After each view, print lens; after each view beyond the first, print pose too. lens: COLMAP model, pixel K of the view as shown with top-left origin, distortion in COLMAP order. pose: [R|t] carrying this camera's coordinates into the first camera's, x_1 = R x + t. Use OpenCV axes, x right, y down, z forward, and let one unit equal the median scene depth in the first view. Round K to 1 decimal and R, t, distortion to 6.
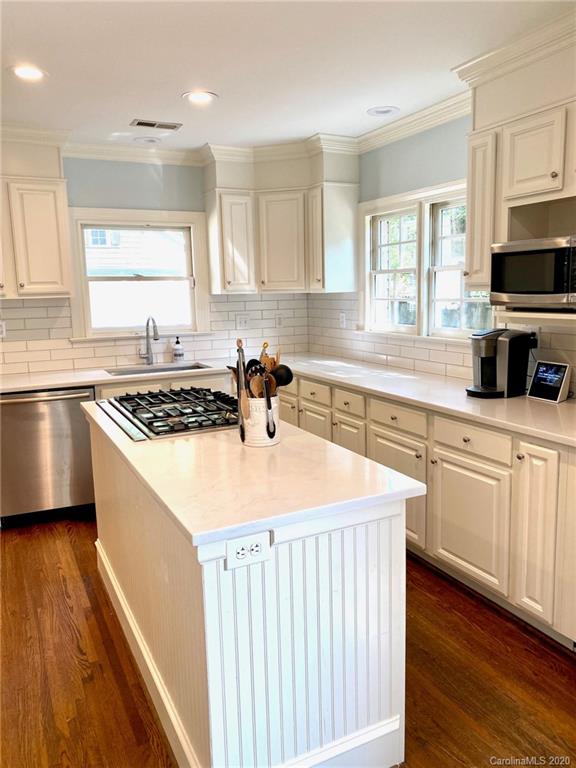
lens RADIAL K [[586.2, 0, 293.5], [0, 586.2, 382.1], [0, 0, 1]] dist [0.009573, -0.019168]
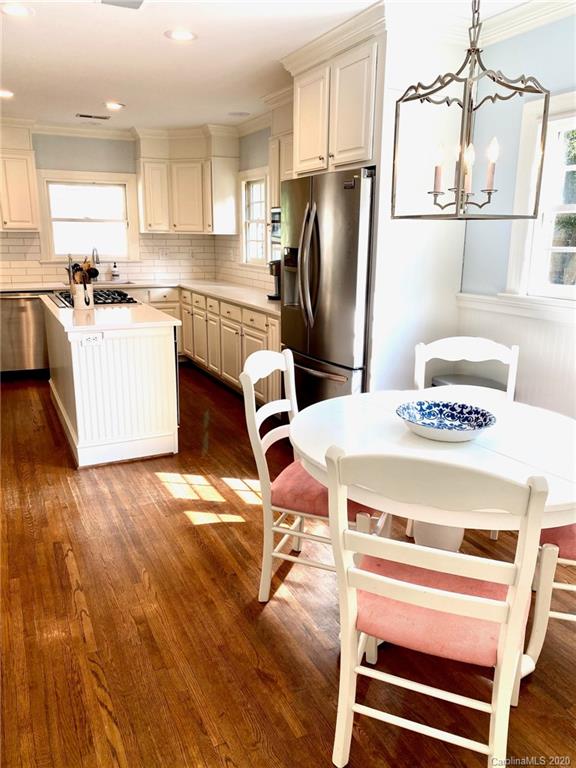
lens RADIAL K [[586.2, 0, 282.7], [0, 586.2, 384.8], [0, 0, 1]] dist [0.009573, -0.019168]
pose [[0.999304, 0.035588, -0.011141, 0.256572], [-0.034384, 0.994970, 0.094089, 0.076511], [0.014433, -0.093640, 0.995501, -0.485377]]
